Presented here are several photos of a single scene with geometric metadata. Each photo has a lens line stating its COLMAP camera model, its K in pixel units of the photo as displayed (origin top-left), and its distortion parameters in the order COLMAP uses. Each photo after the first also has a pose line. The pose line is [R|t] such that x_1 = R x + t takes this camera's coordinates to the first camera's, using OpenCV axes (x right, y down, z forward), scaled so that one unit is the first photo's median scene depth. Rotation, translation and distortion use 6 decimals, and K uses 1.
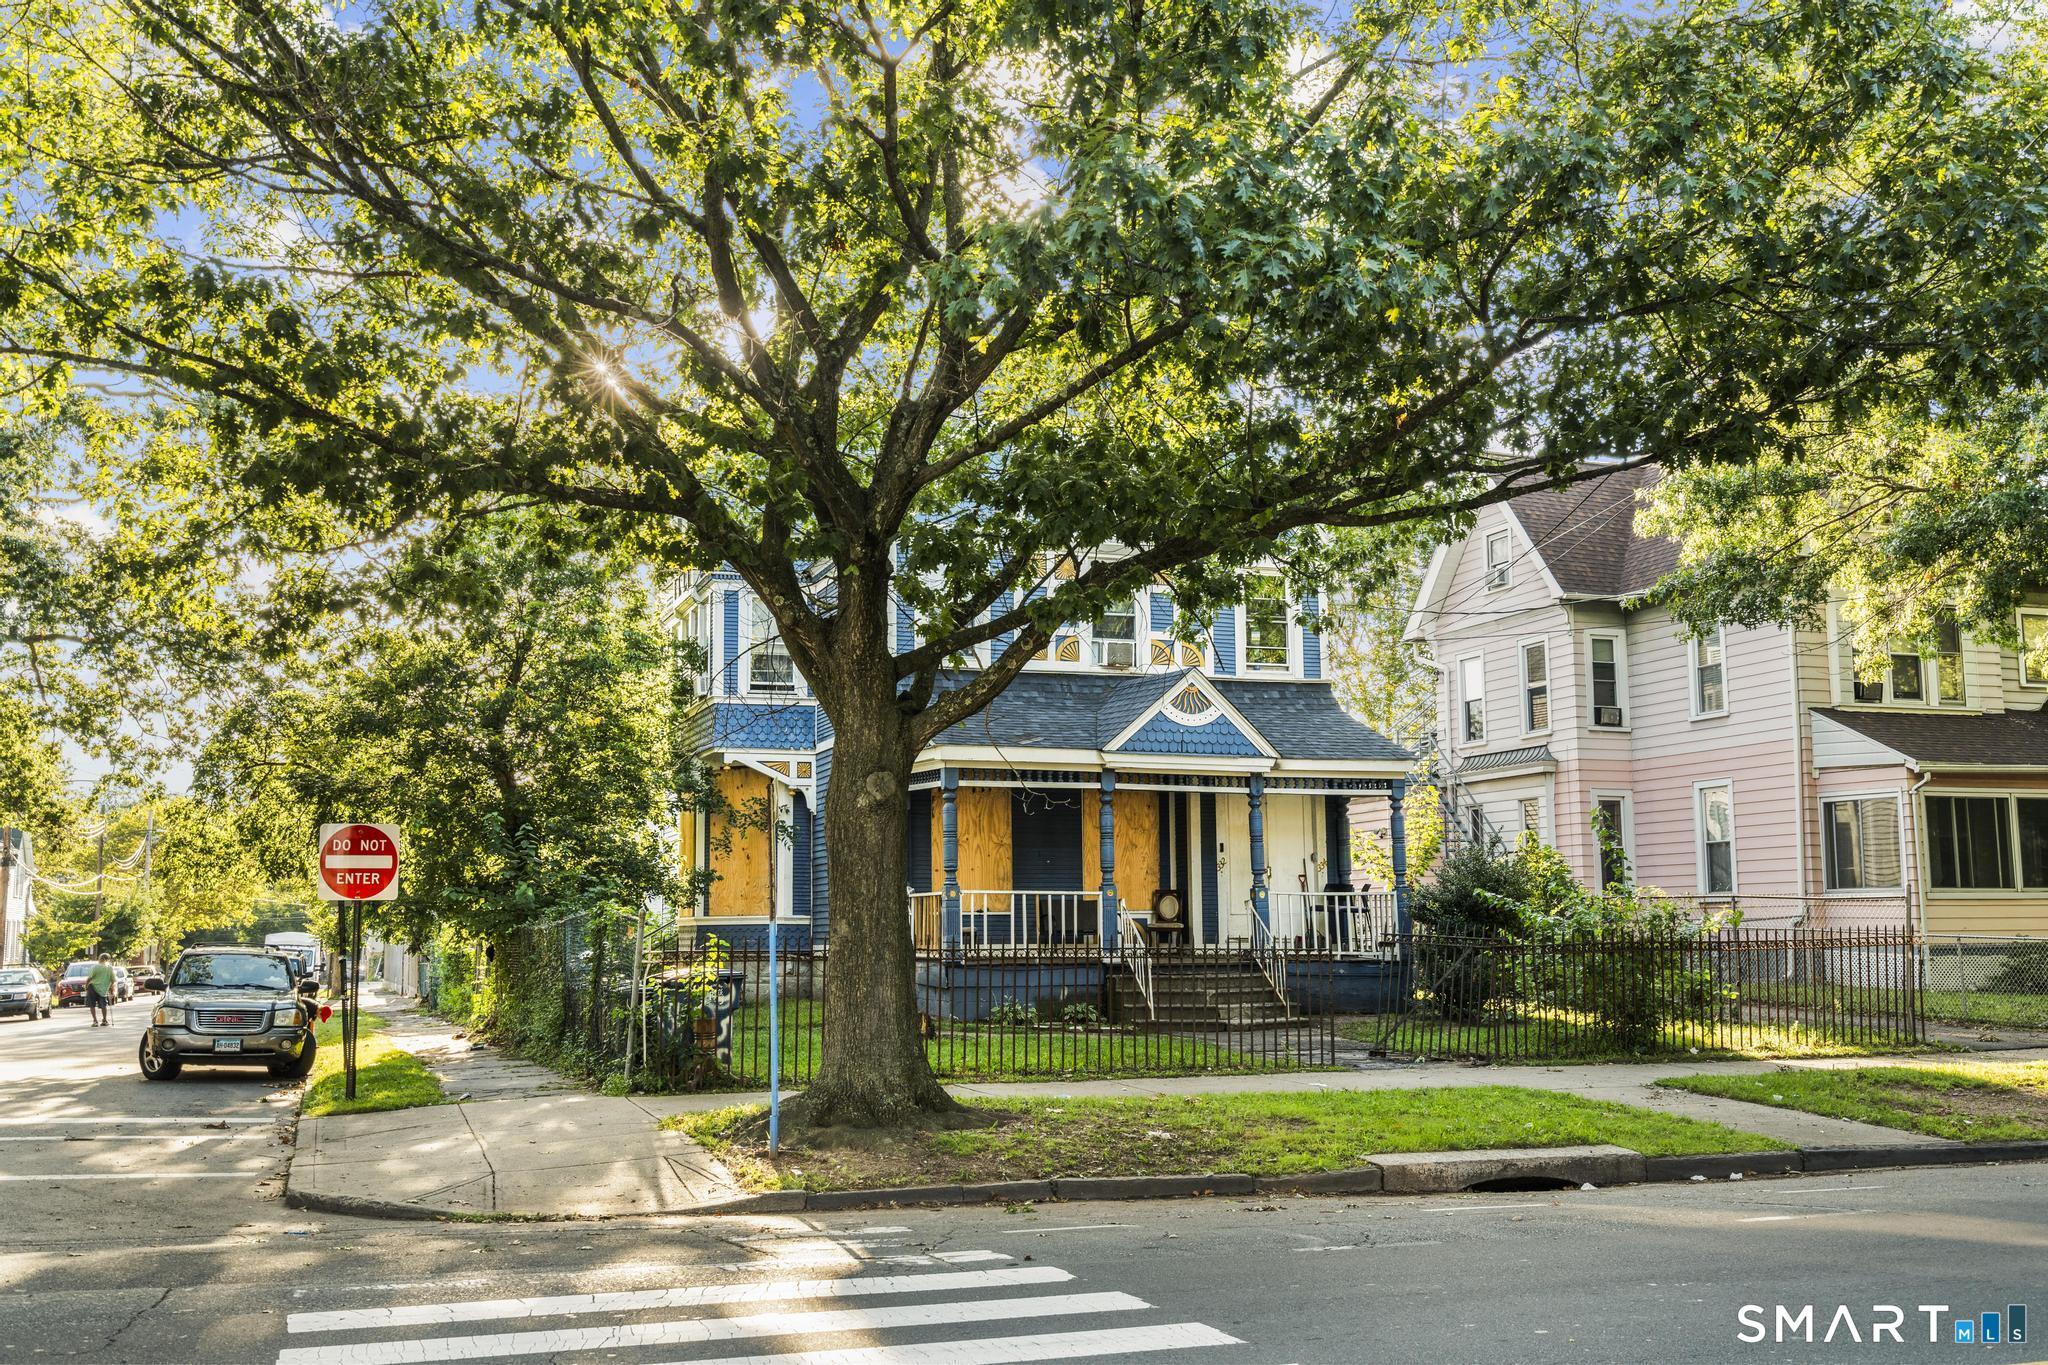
lens RADIAL K [[2005.7, 0, 1022.1], [0, 2005.7, 675.3], [0, 0, 1]] dist [0.002716, 0.000000]
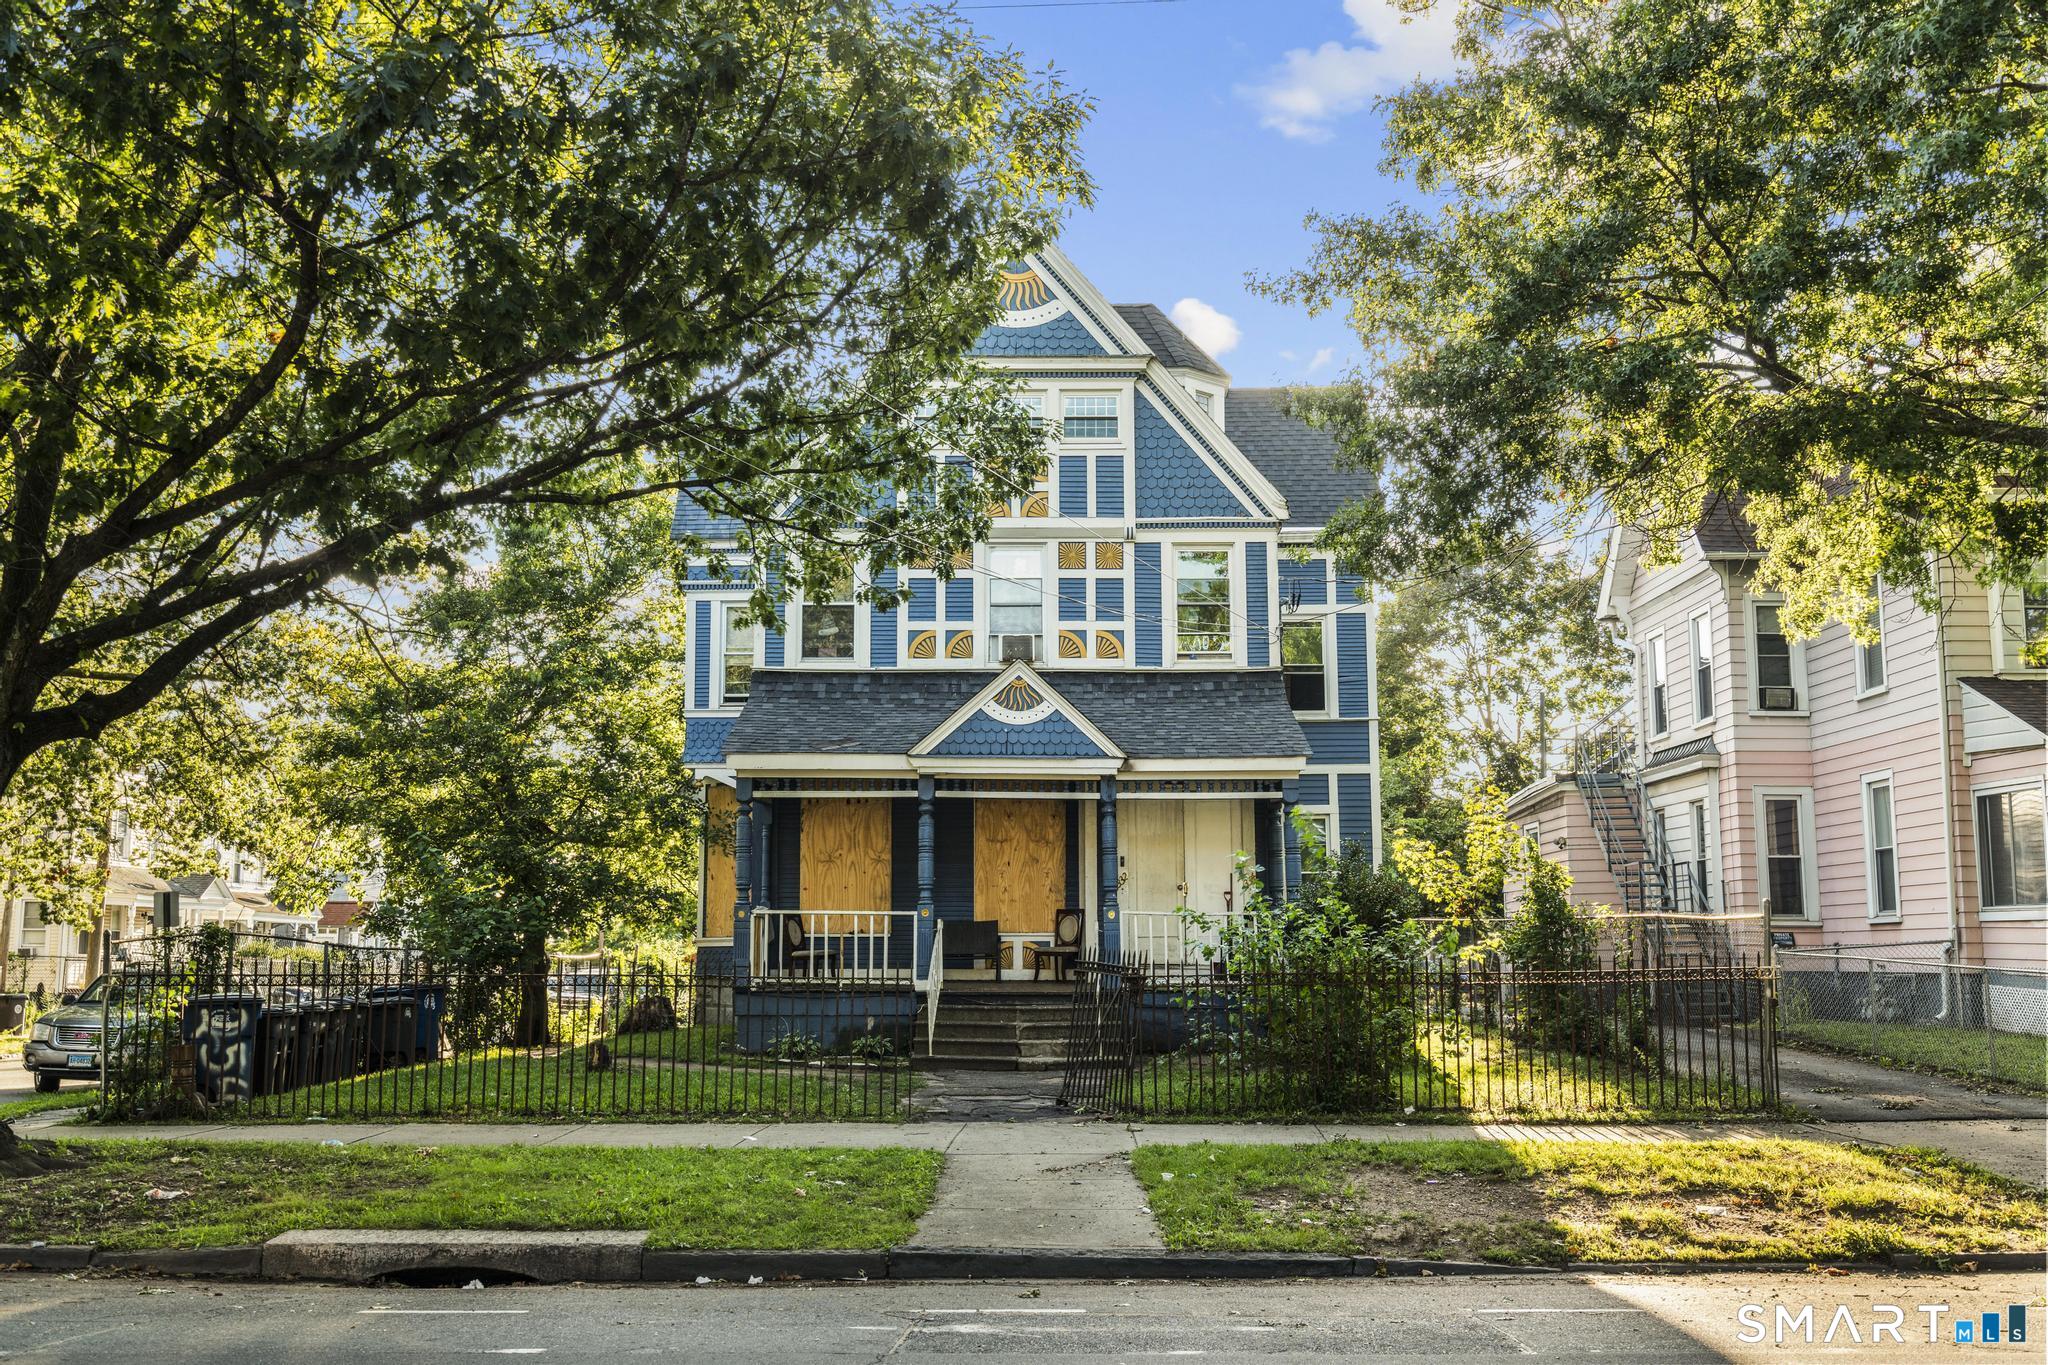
lens RADIAL K [[2005.7, 0, 1023.0], [0, 2005.7, 687.2], [0, 0, 1]] dist [0.002716, 0.000000]
pose [[0.944419, -0.038240, -0.326513, 0.323923], [0.036976, 0.999265, -0.010079, 0.015339], [0.326658, -0.002554, 0.945139, 0.139170]]
